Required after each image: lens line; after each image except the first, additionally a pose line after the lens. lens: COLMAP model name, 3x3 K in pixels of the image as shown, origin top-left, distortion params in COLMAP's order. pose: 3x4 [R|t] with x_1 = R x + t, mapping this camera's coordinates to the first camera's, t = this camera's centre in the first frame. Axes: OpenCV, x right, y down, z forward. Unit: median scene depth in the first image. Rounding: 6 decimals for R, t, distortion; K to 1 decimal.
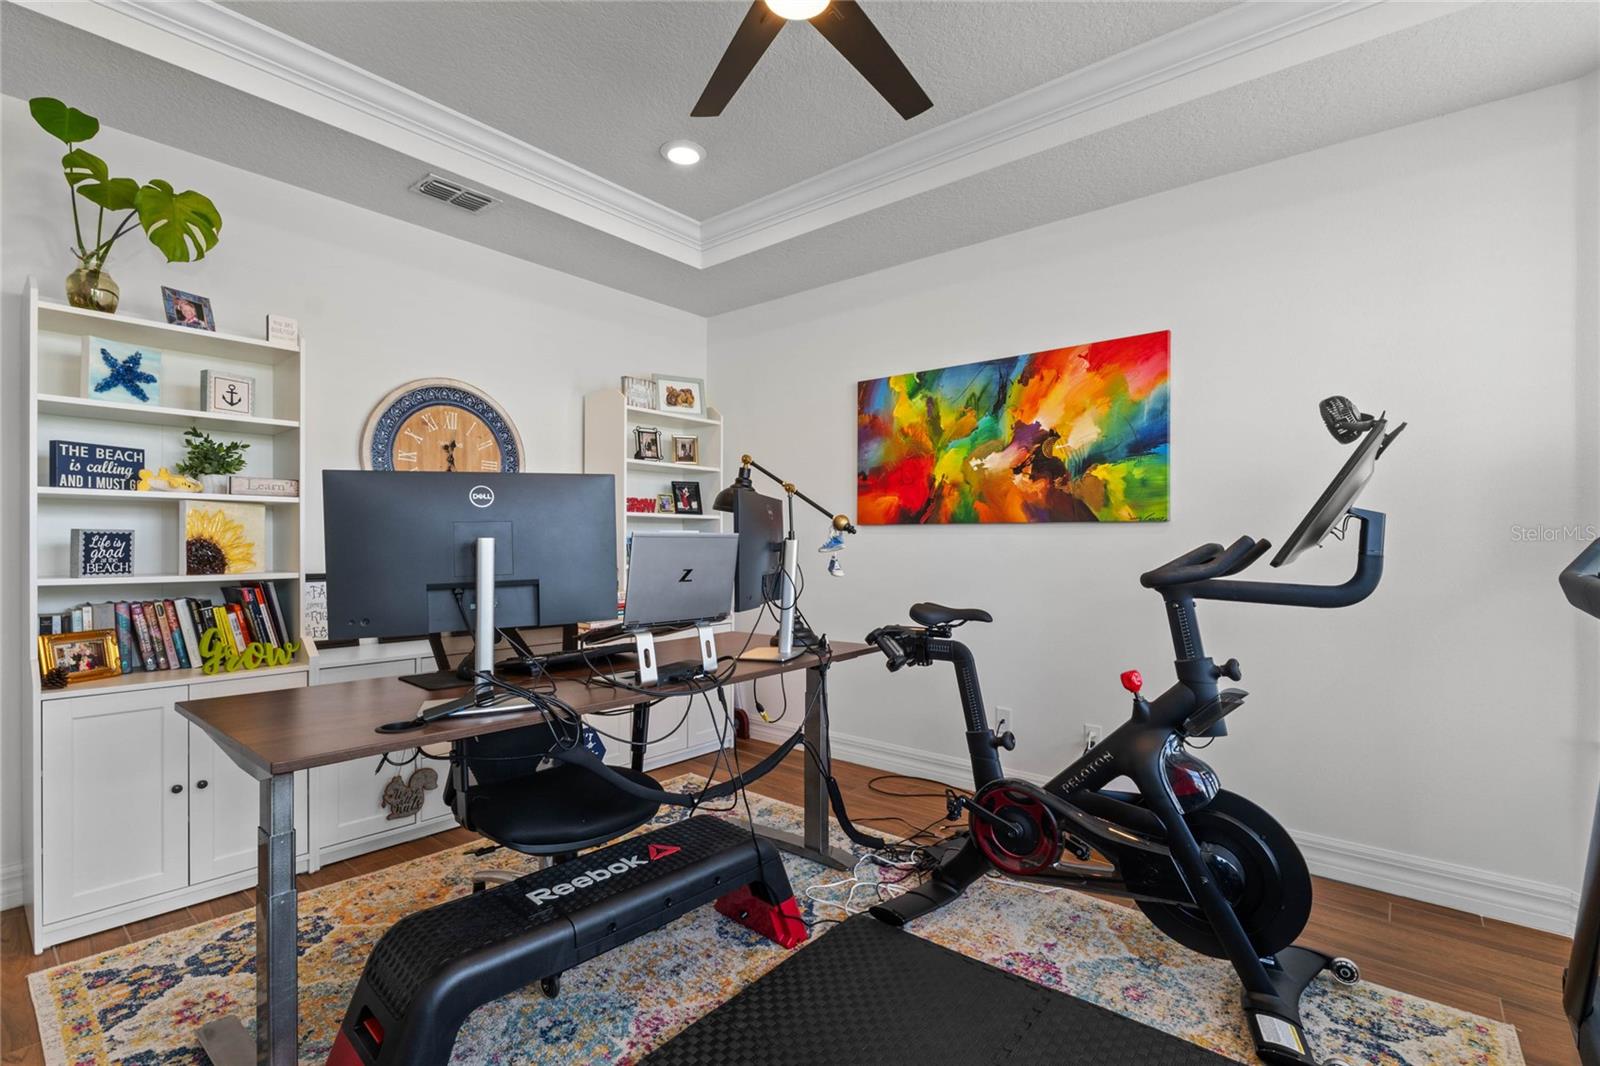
lens RADIAL K [[727.3, 0, 791.1], [0, 727.3, 537.2], [0, 0, 1]] dist [0.000713, 0.000329]
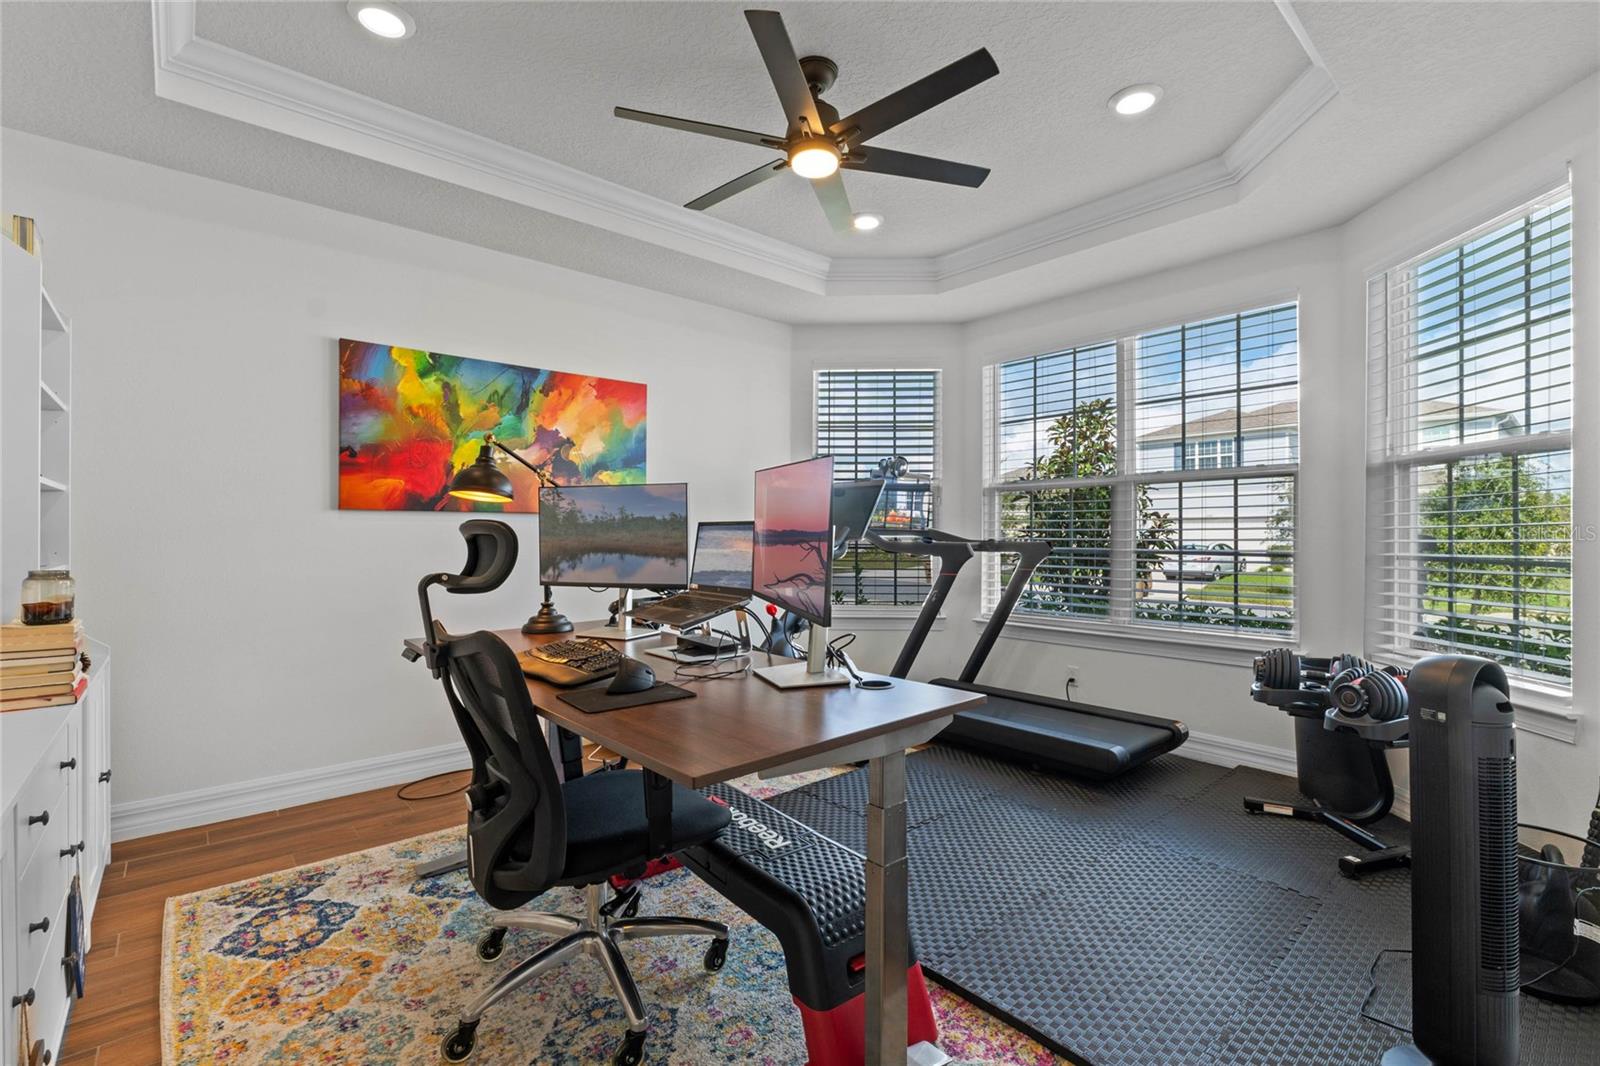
lens RADIAL K [[705.9, 0, 800.0], [0, 705.9, 533.0], [0, 0, 1]] dist [-0.003127, -0.000865]
pose [[0.150861, -0.006497, 0.988534, -0.706343], [-0.002646, 0.999972, 0.006976, 0.003066], [-0.988552, -0.003668, 0.150839, 0.400439]]
